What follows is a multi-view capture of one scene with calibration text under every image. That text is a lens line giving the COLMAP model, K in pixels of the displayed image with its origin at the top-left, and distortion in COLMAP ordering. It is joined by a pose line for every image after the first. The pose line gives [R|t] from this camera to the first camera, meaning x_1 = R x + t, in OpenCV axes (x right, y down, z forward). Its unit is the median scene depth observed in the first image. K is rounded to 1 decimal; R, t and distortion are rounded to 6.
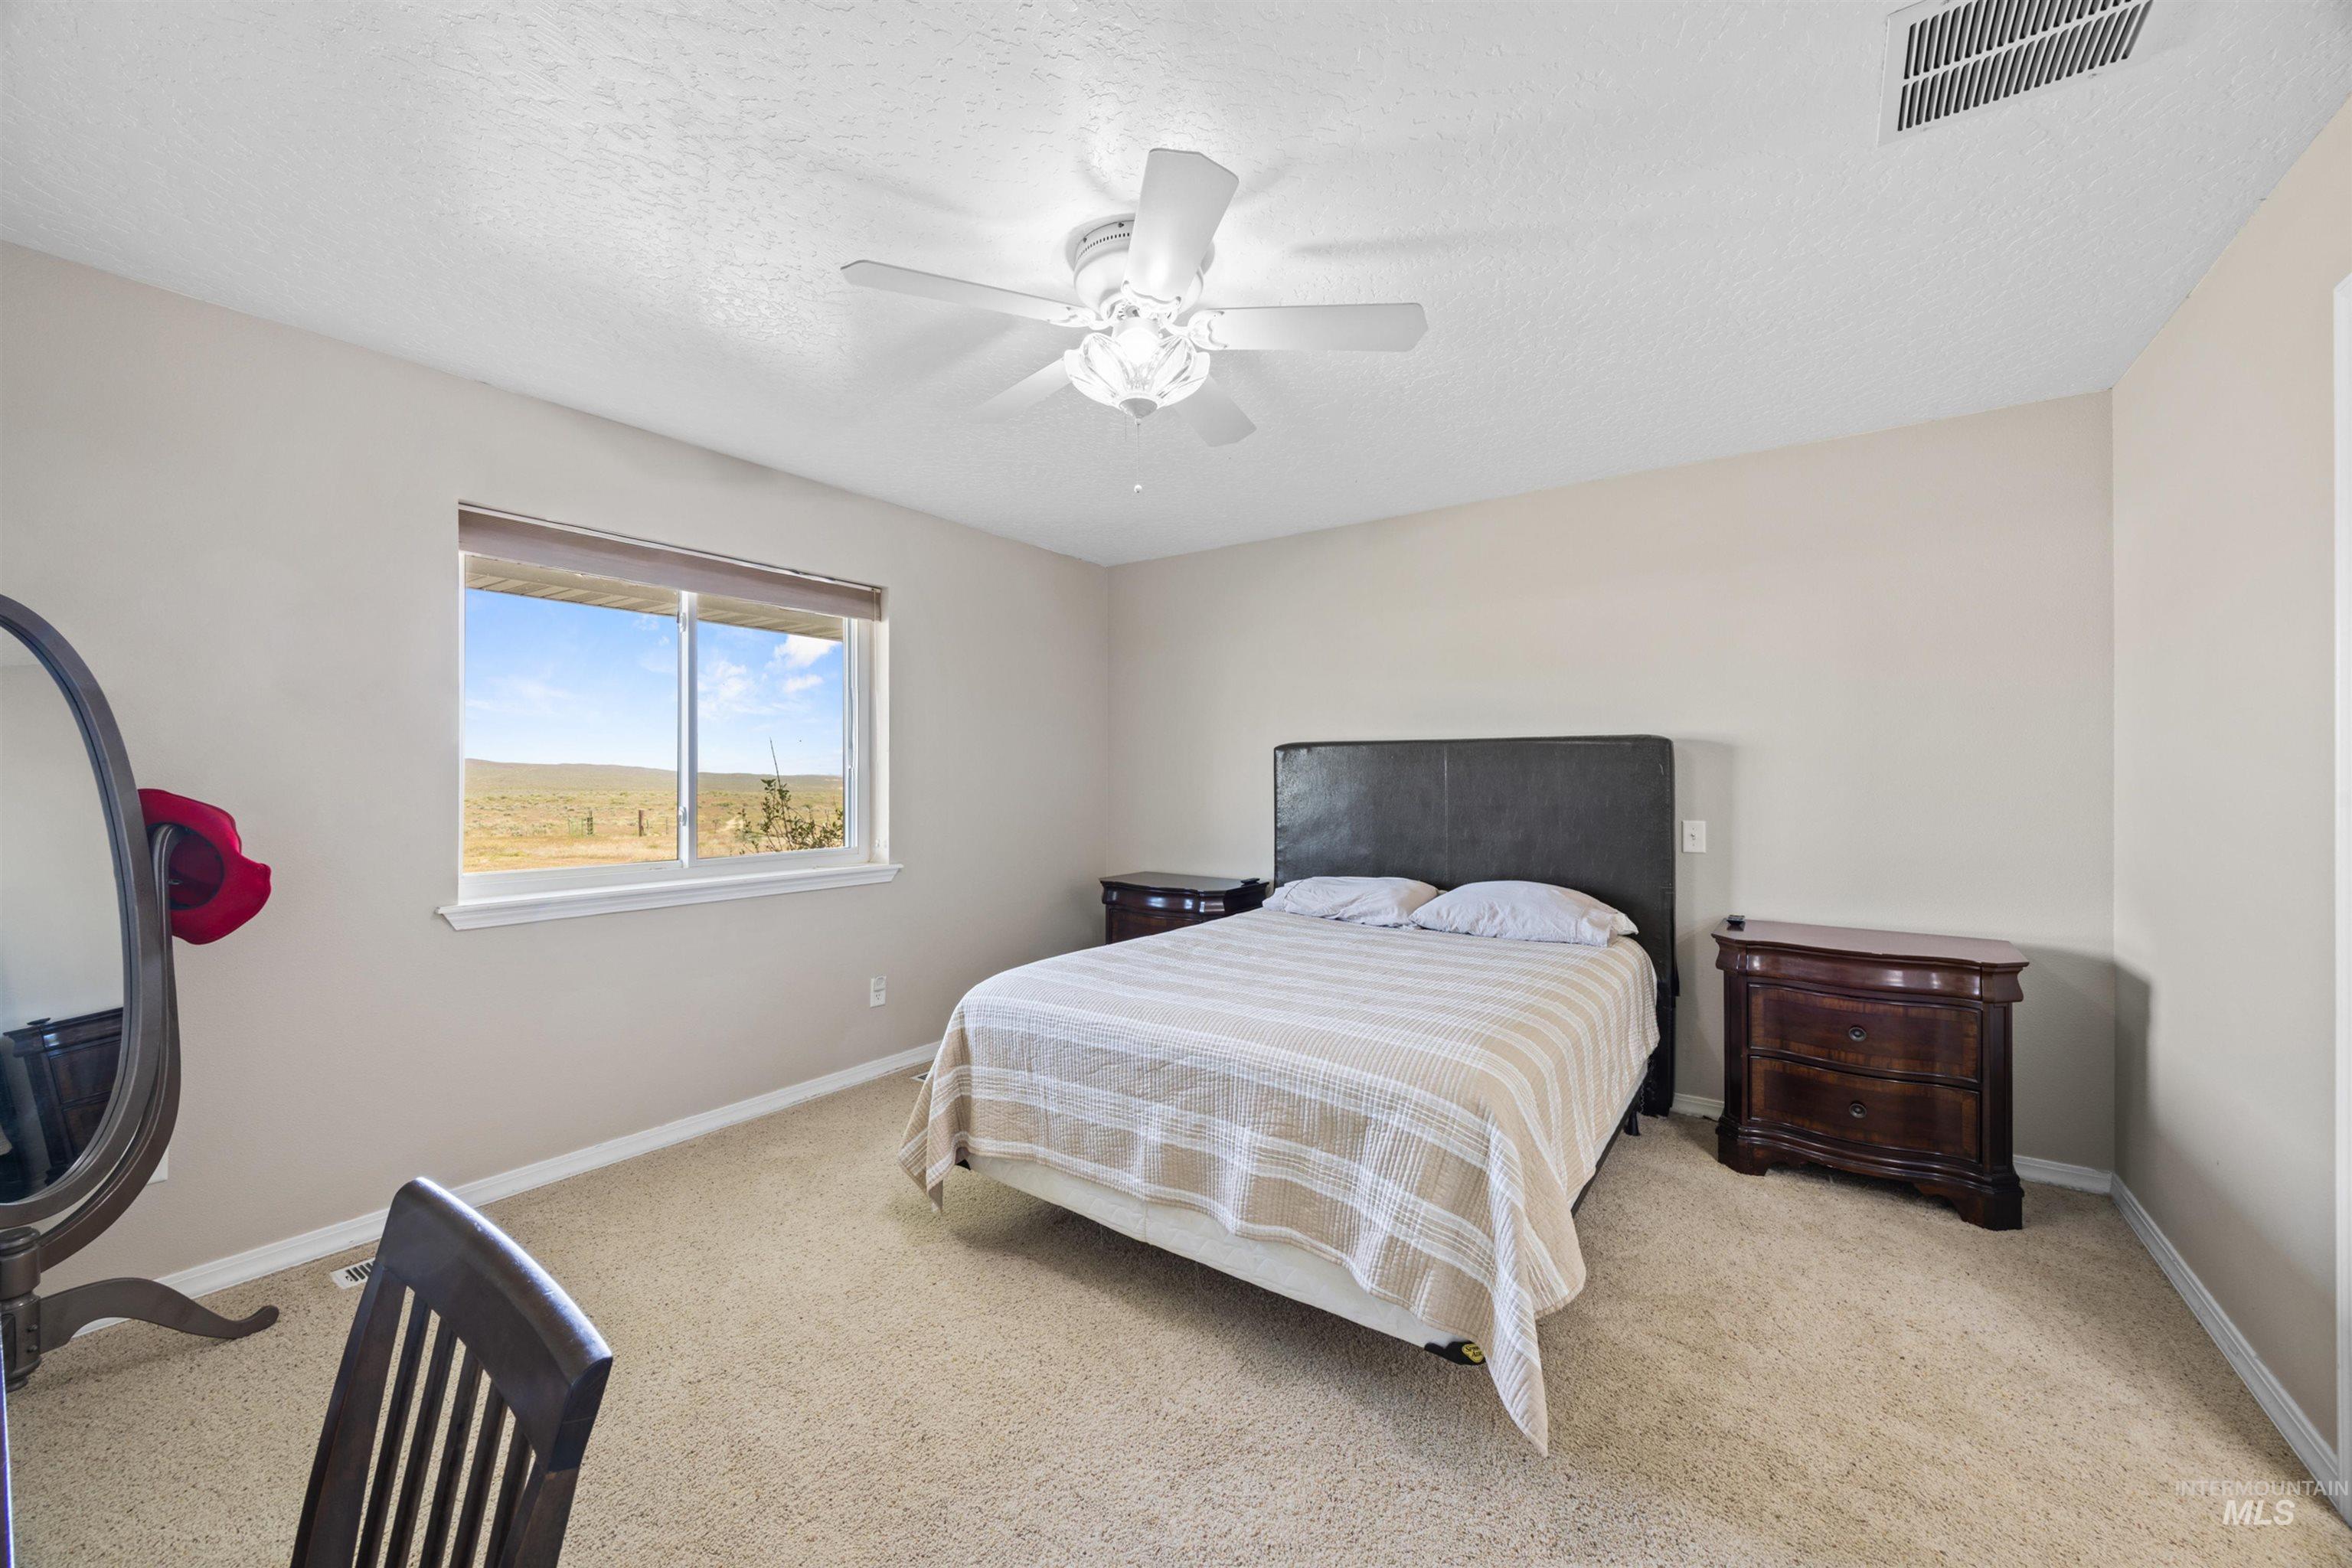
lens RADIAL K [[889.3, 0, 1167.3], [0, 889.3, 782.5], [0, 0, 1]] dist [0.002243, 0.000990]
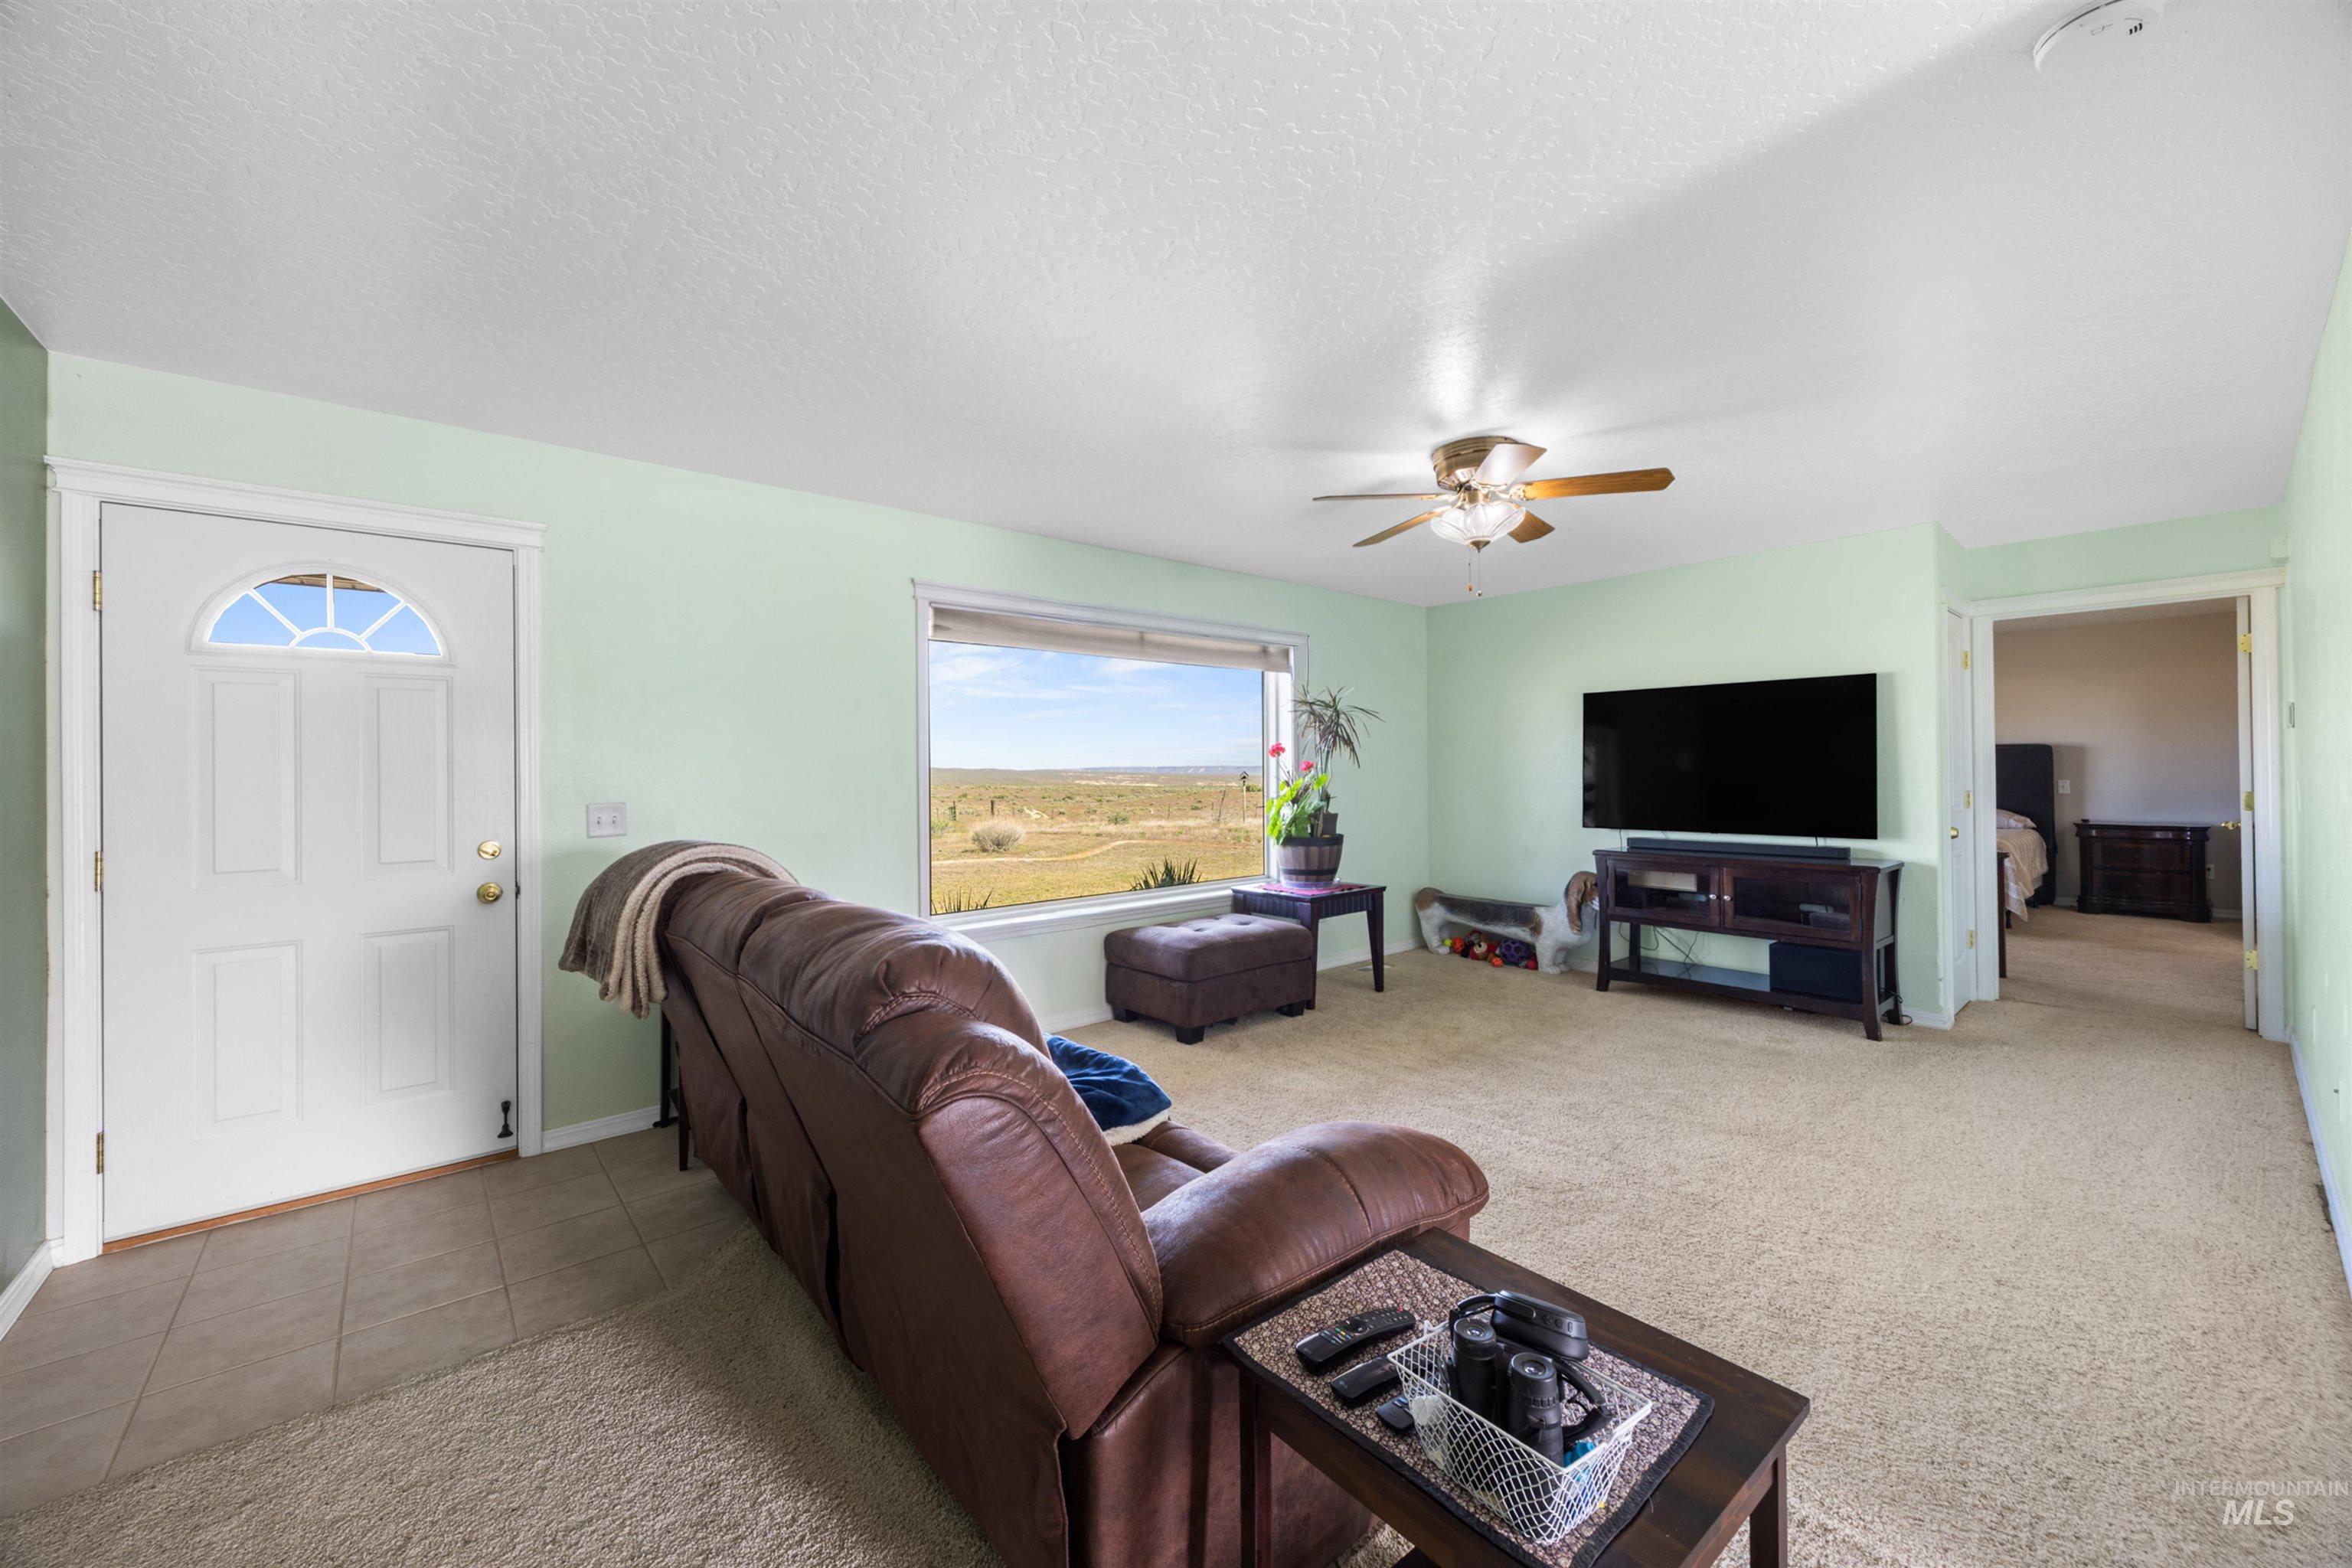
lens RADIAL K [[889.3, 0, 1171.6], [0, 889.3, 773.3], [0, 0, 1]] dist [0.002243, 0.000990]
pose [[0.970562, -0.010738, -0.240611, -1.317686], [0.008963, 0.999924, -0.008470, 0.025513], [0.240684, 0.006064, 0.970585, -2.167748]]
